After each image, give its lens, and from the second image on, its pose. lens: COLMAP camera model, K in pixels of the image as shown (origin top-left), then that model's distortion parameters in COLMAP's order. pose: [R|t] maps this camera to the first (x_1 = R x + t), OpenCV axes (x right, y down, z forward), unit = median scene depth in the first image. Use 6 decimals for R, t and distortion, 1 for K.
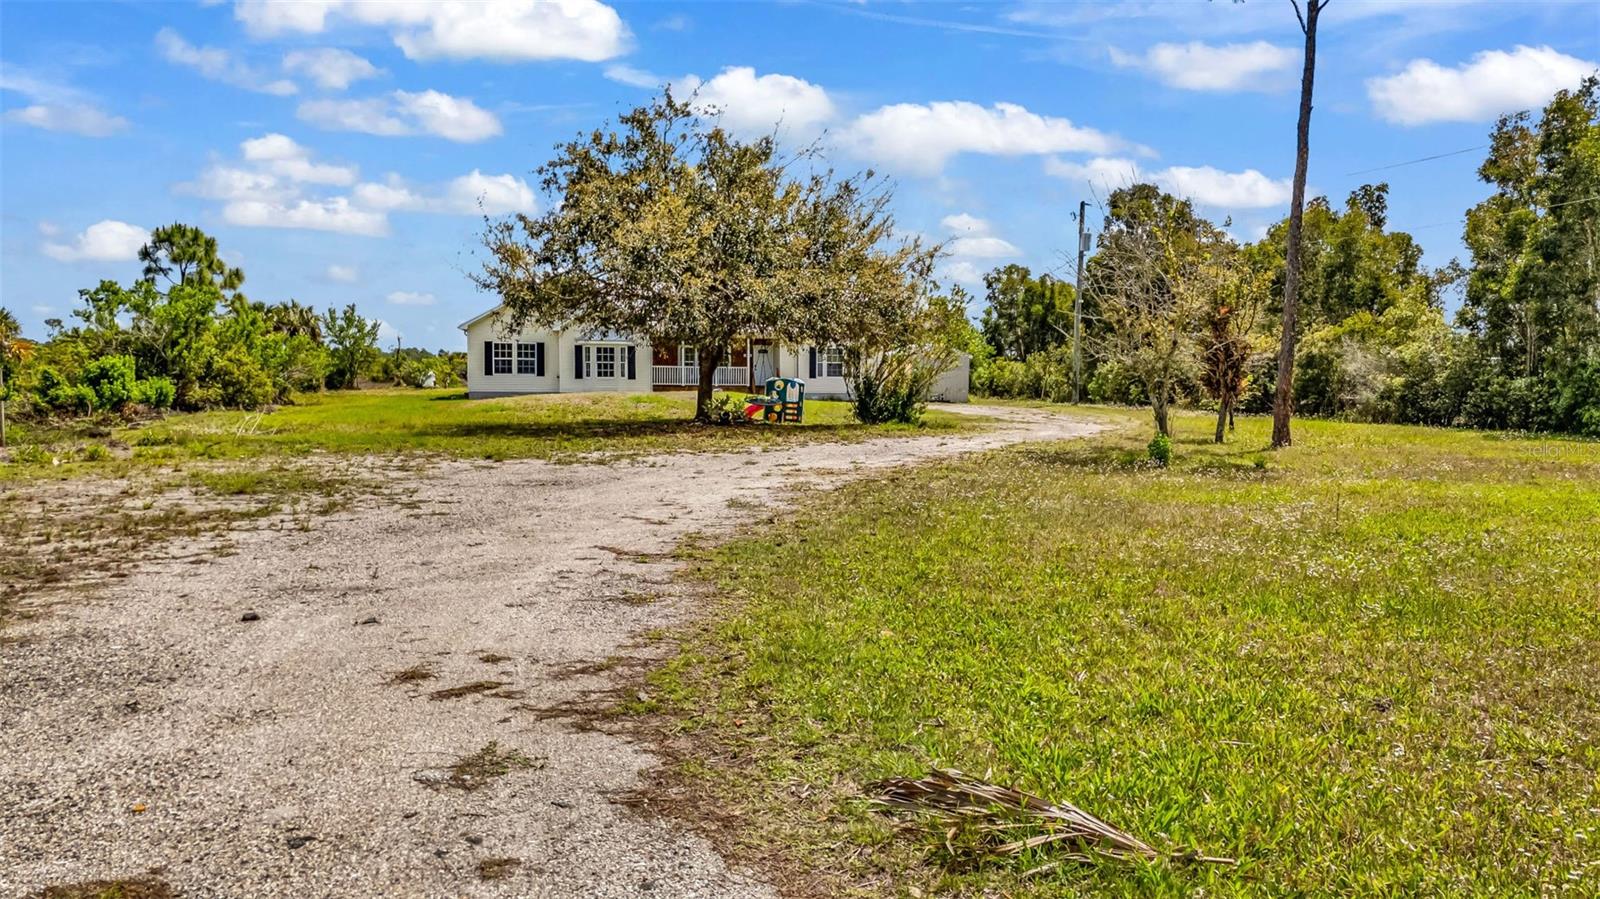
lens RADIAL K [[1171.1, 0, 793.2], [0, 1171.1, 449.5], [0, 0, 1]] dist [0.074883, -0.071260]
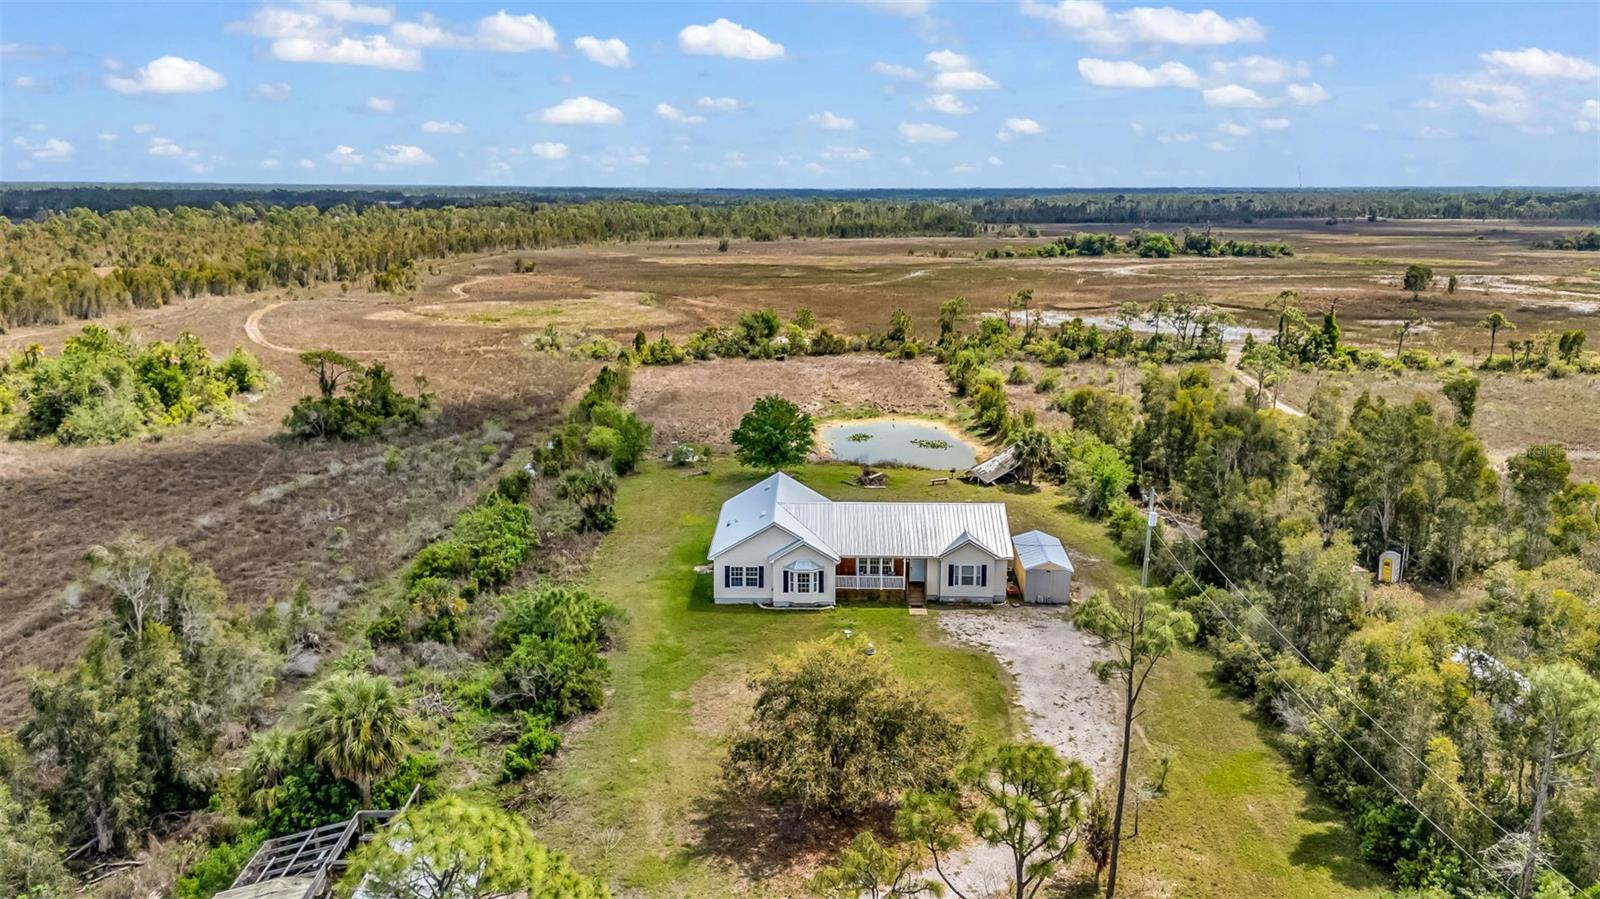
lens RADIAL K [[1171.1, 0, 799.4], [0, 1171.1, 450.7], [0, 0, 1]] dist [0.074883, -0.071260]
pose [[0.978763, 0.046421, -0.199668, 0.120197], [-0.013202, 0.986274, 0.164586, -0.479271], [0.204568, -0.158455, 0.965942, -0.391451]]
